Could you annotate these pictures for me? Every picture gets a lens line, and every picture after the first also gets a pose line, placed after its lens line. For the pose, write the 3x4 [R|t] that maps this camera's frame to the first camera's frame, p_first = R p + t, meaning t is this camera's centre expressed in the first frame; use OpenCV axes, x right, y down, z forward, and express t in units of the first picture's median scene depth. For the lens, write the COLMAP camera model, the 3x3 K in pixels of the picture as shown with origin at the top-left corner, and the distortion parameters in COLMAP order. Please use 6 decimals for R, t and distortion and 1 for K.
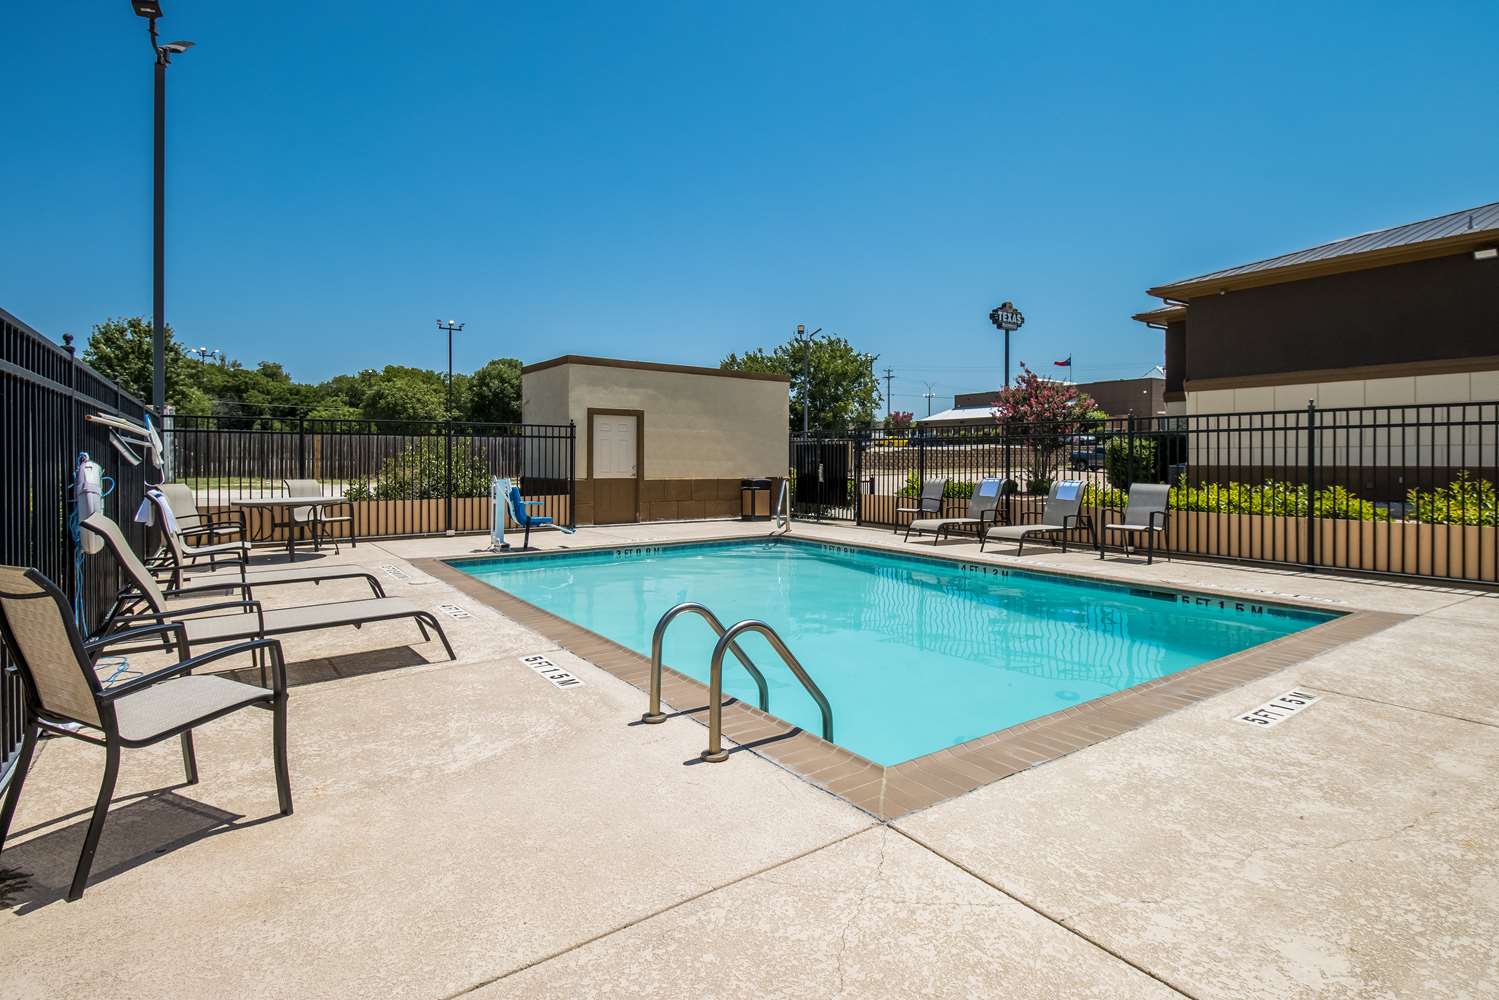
lens RADIAL K [[726.1, 0, 750.1], [0, 726.1, 467.1], [0, 0, 1]] dist [0.000972, 0.000138]
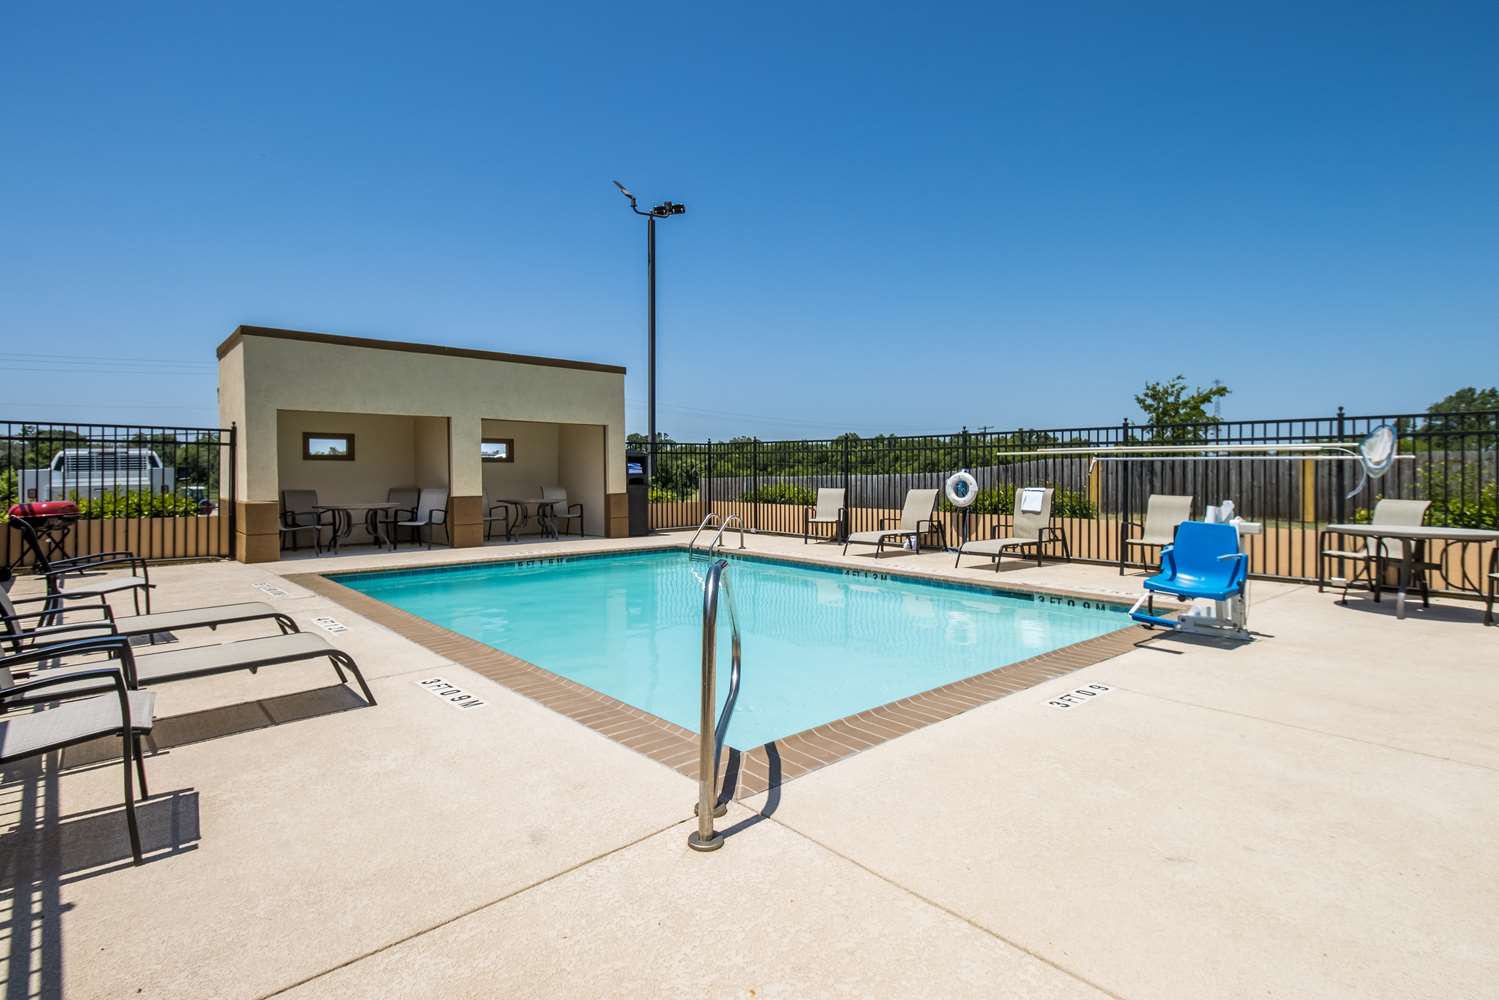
lens RADIAL K [[726.1, 0, 750.1], [0, 726.1, 467.1], [0, 0, 1]] dist [0.000972, 0.000138]
pose [[0.992784, -0.001586, 0.119909, -0.069717], [0.003514, 0.999868, -0.015869, -0.000764], [-0.119868, 0.016176, 0.992658, 0.087991]]
